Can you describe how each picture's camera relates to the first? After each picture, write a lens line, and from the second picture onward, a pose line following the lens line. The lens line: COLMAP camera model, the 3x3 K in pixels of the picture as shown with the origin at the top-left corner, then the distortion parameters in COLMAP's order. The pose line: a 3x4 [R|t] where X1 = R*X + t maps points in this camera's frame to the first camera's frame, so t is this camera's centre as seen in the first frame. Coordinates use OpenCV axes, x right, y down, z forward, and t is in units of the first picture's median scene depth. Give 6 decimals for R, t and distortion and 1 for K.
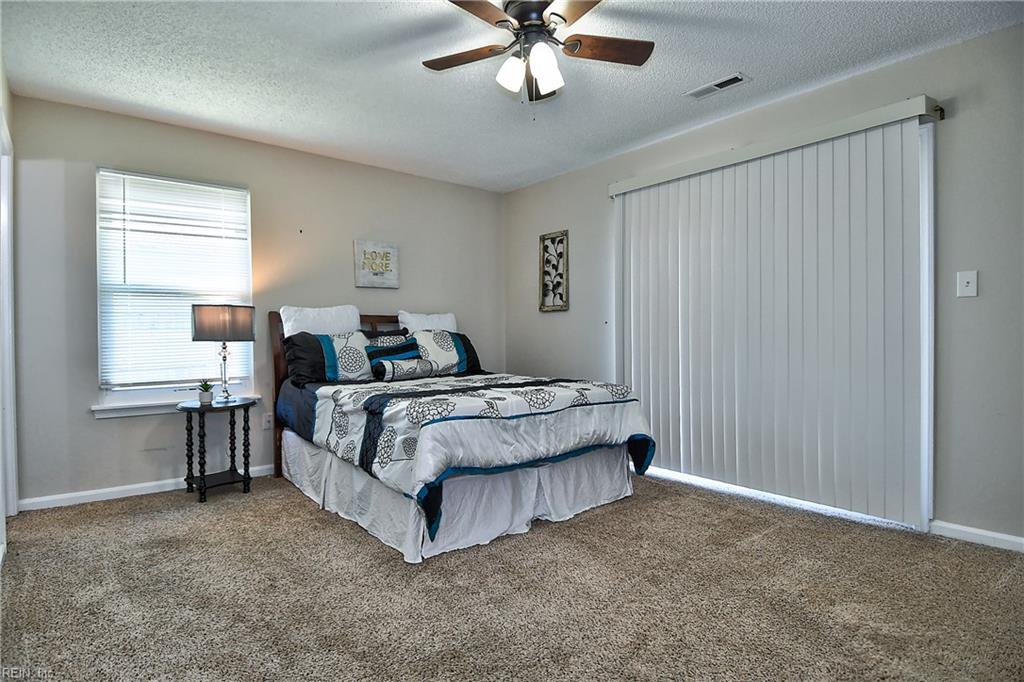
lens RADIAL K [[521.3, 0, 516.2], [0, 521.3, 331.2], [0, 0, 1]] dist [0.050696, -0.061792]
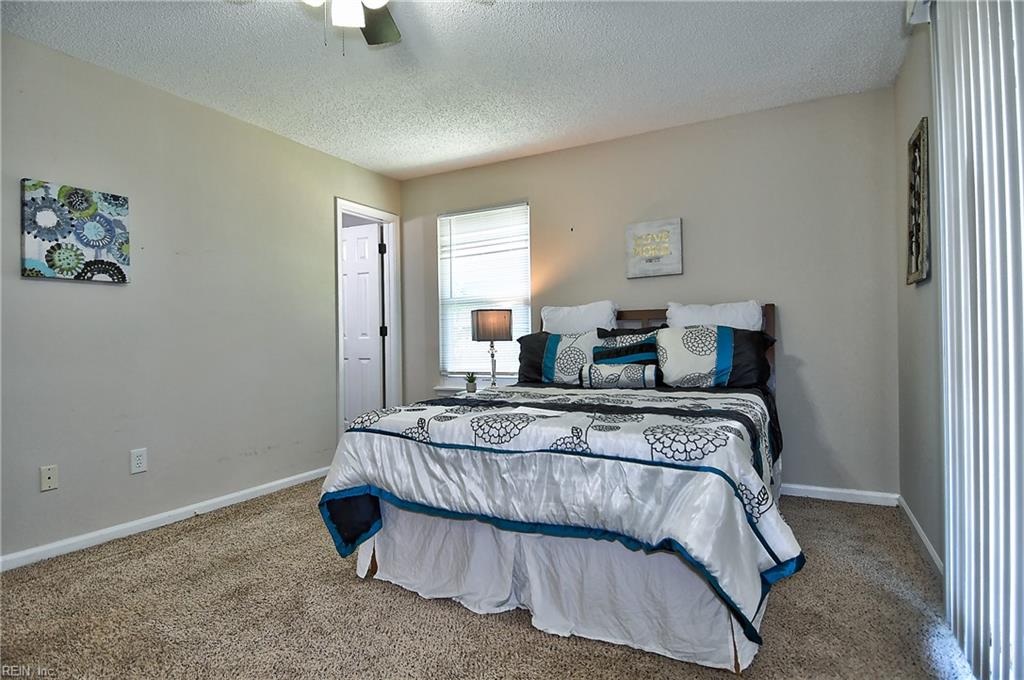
lens RADIAL K [[523.6, 0, 512.0], [0, 523.6, 340.0], [0, 0, 1]] dist [0.000551, -0.025379]
pose [[0.391709, 0.001140, -0.920088, 0.526074], [0.017970, 0.999799, 0.008889, 0.007846], [0.919913, -0.020016, 0.391610, 0.592299]]
